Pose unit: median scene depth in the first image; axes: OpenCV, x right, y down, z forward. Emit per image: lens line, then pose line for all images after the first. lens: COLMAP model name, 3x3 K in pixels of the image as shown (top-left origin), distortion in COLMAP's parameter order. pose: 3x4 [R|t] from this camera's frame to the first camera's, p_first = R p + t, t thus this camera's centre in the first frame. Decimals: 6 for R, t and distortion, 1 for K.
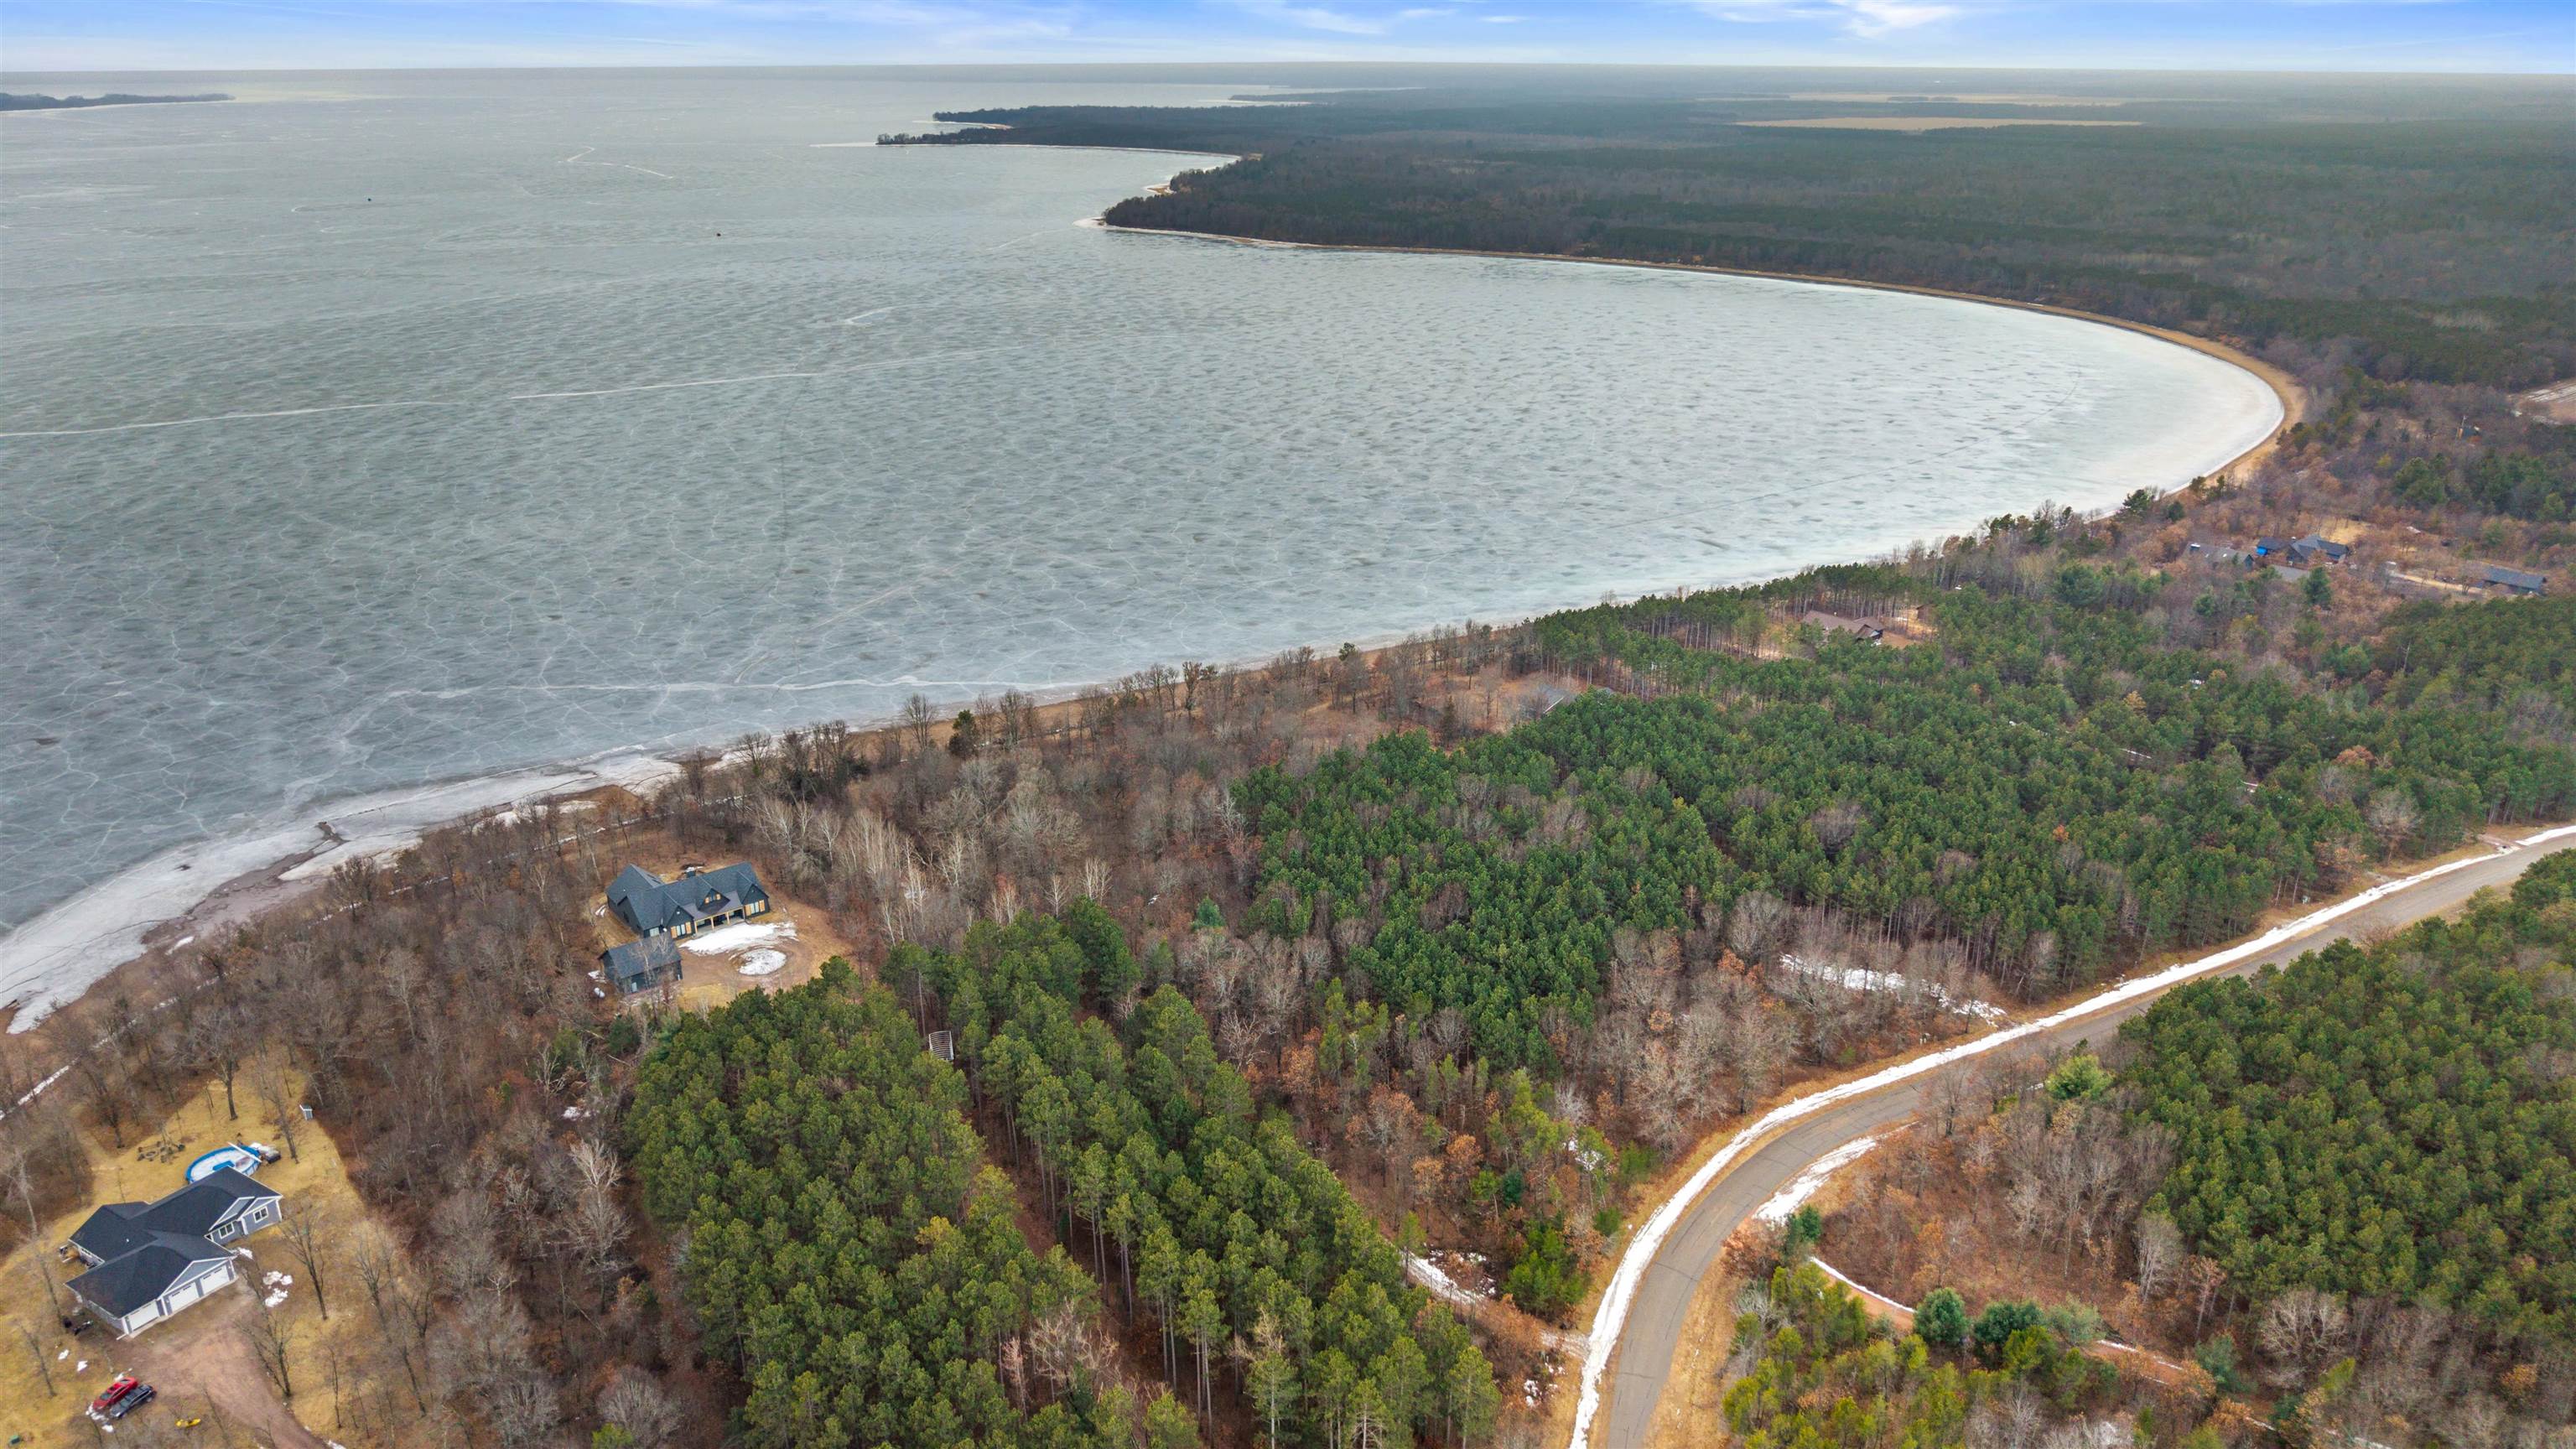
lens RADIAL K [[1771.7, 0, 1288.0], [0, 1771.7, 724.5], [0, 0, 1]] dist [-0.002173, -0.001025]
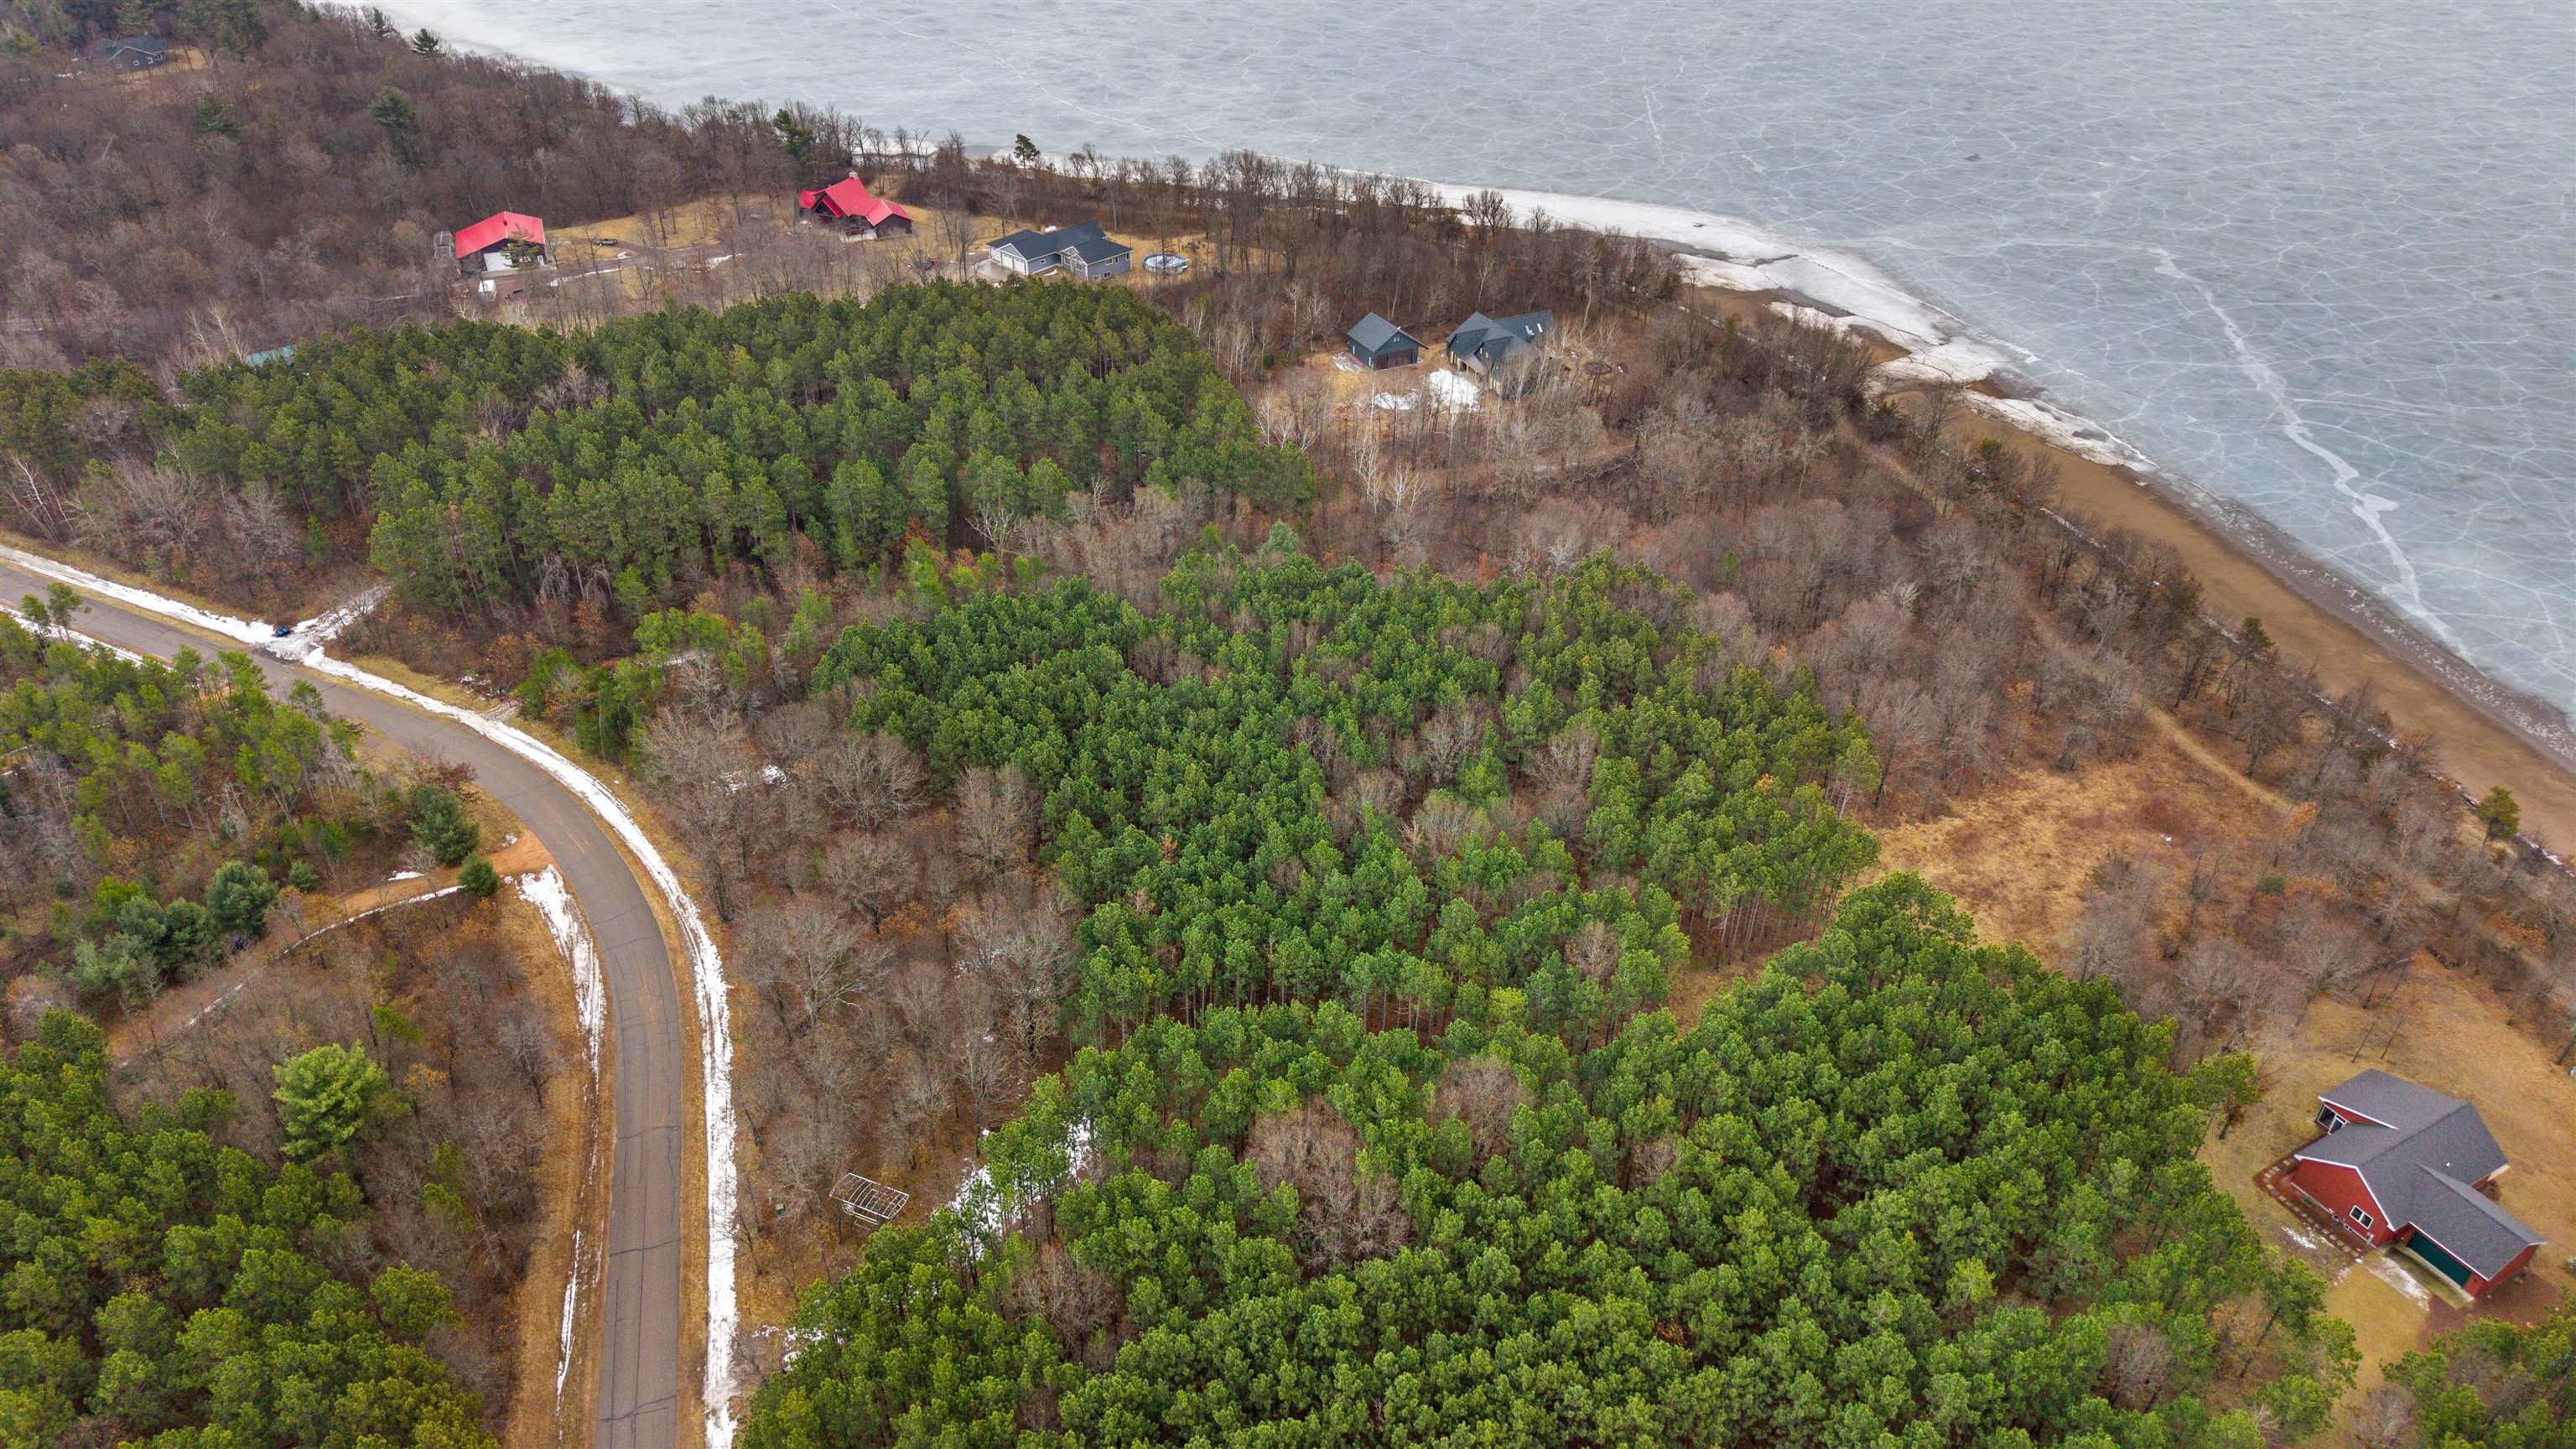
lens RADIAL K [[1771.7, 0, 1288.0], [0, 1771.7, 724.5], [0, 0, 1]] dist [-0.002173, -0.001025]
pose [[-0.225468, 0.530935, -0.816867, 0.645670], [-0.351077, 0.737847, 0.576478, -0.292153], [0.908795, 0.416761, 0.020038, 0.985941]]
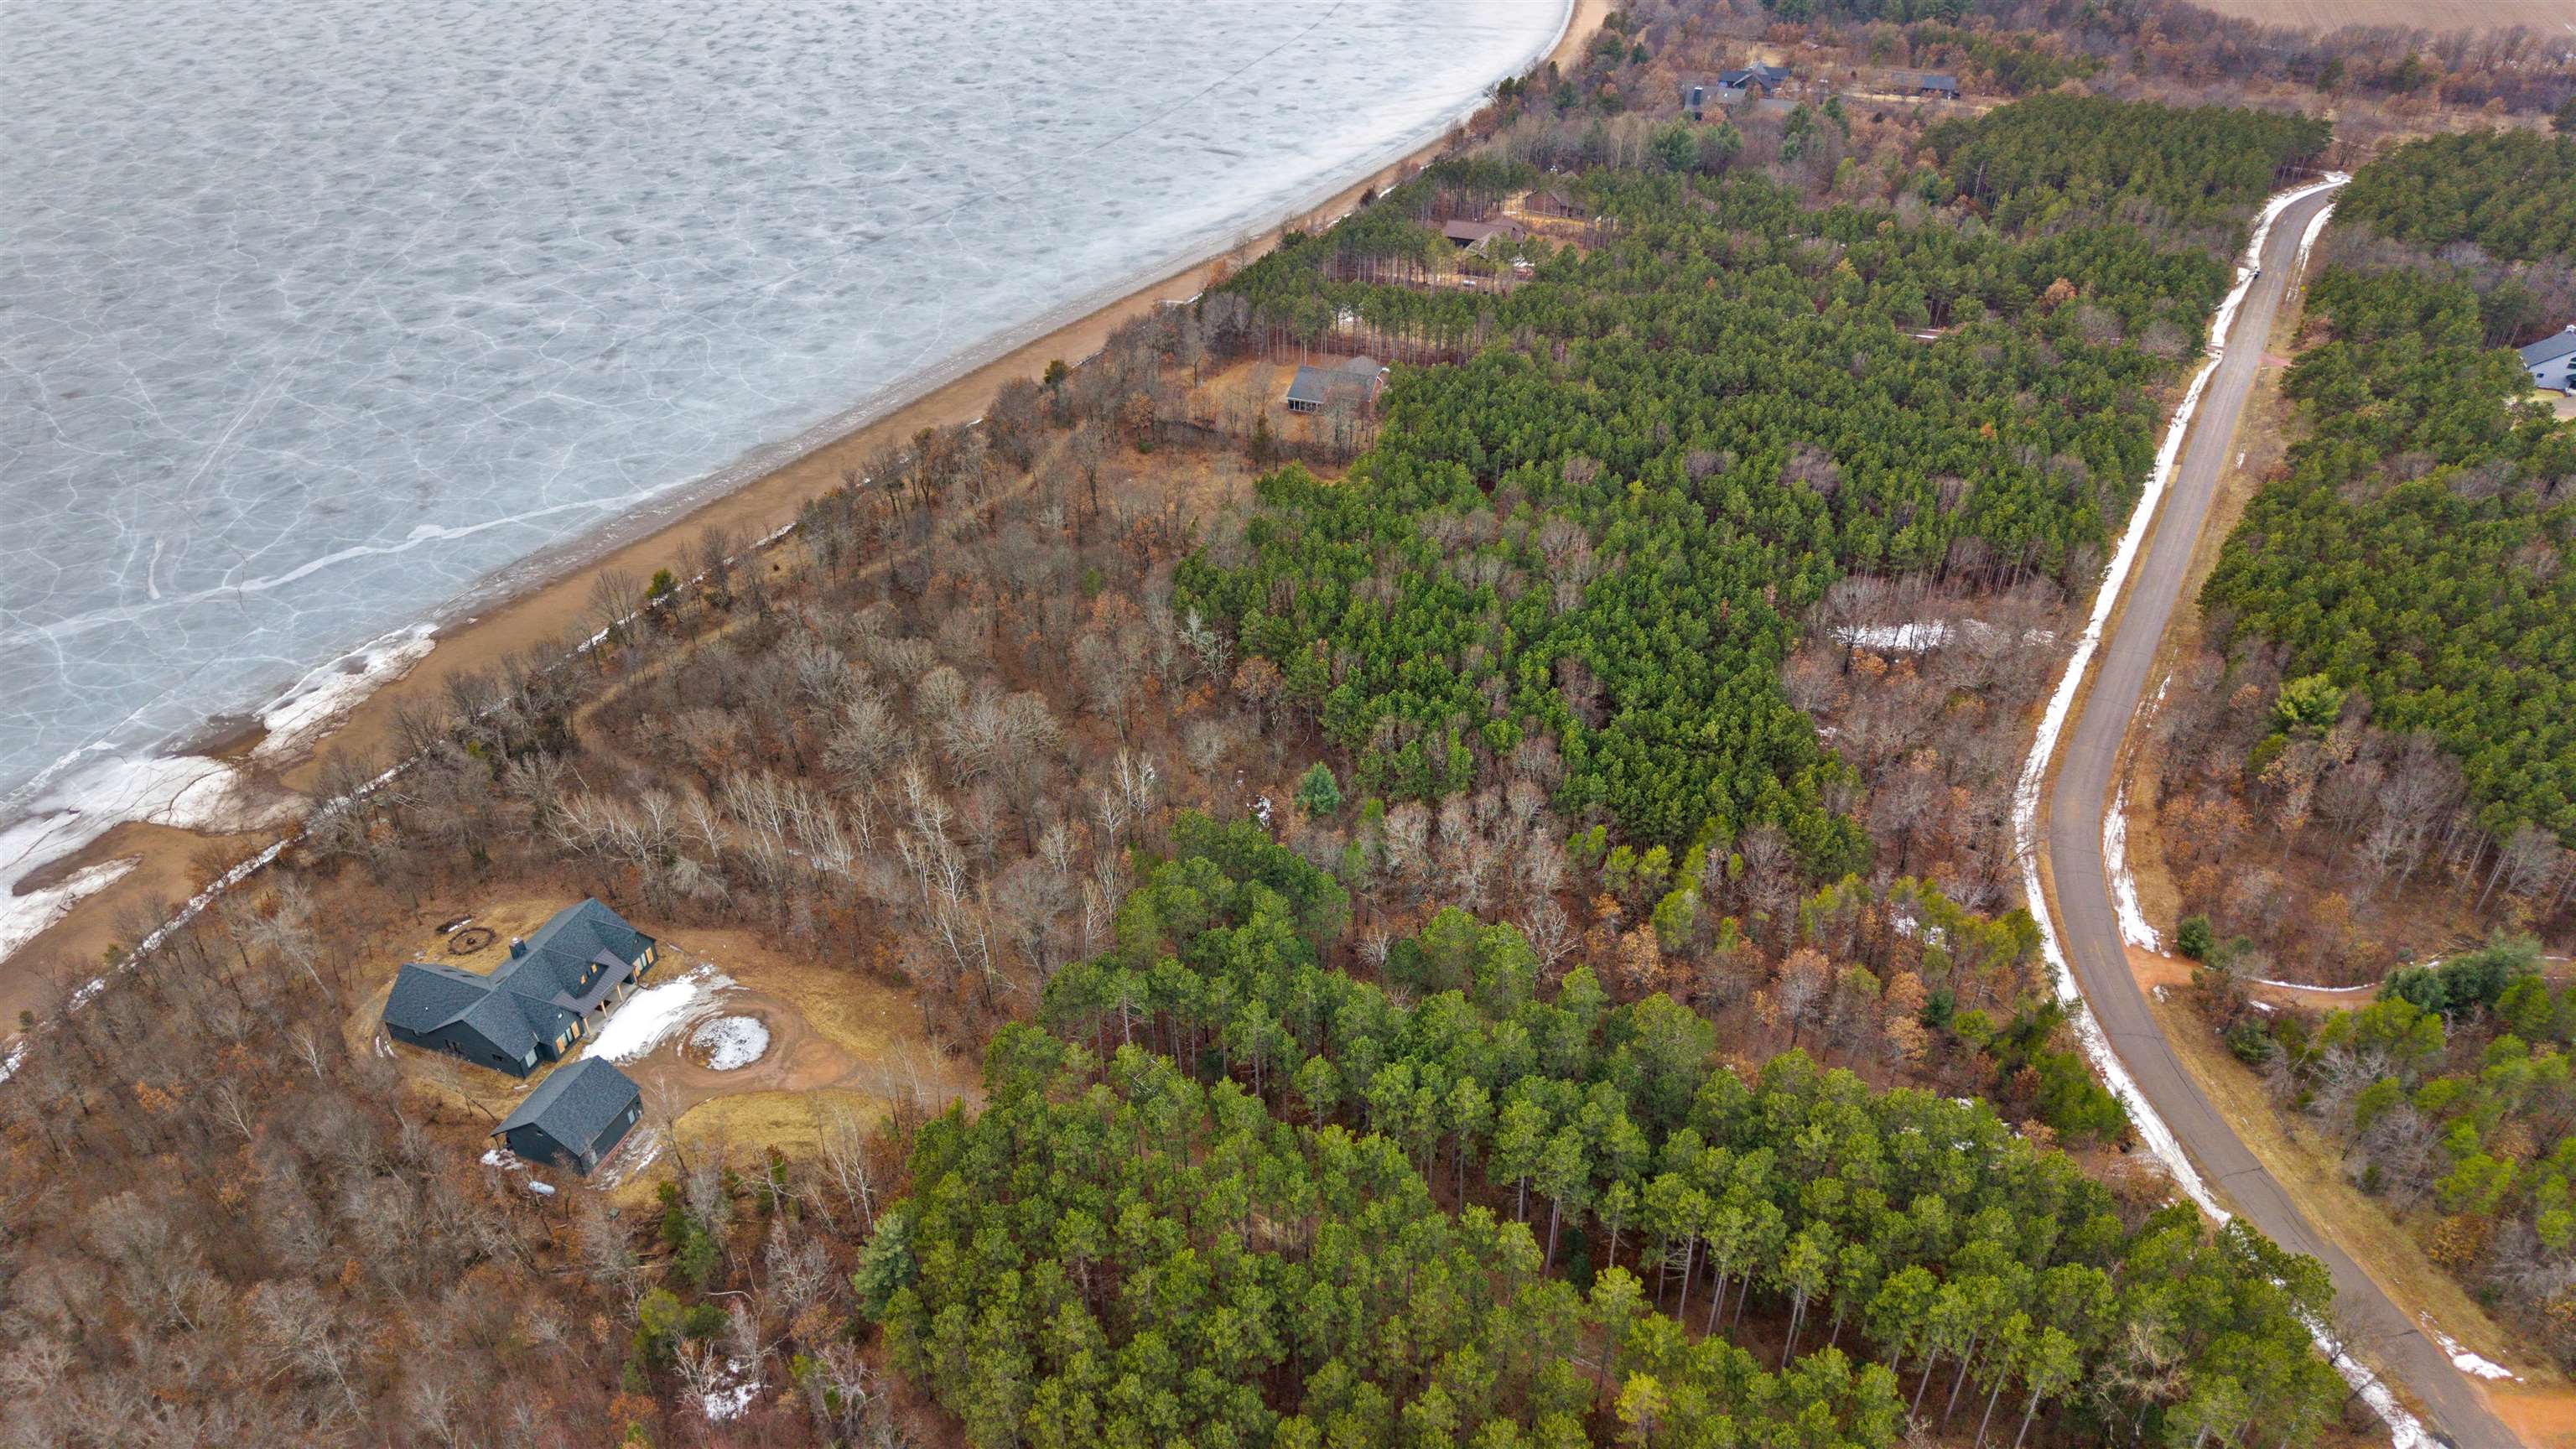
lens RADIAL K [[1771.7, 0, 1288.0], [0, 1771.7, 724.5], [0, 0, 1]] dist [-0.002173, -0.001025]
pose [[0.858163, -0.281660, 0.429212, -0.365333], [0.177405, 0.947252, 0.266909, -0.118473], [-0.481750, -0.152907, 0.862865, 0.337360]]
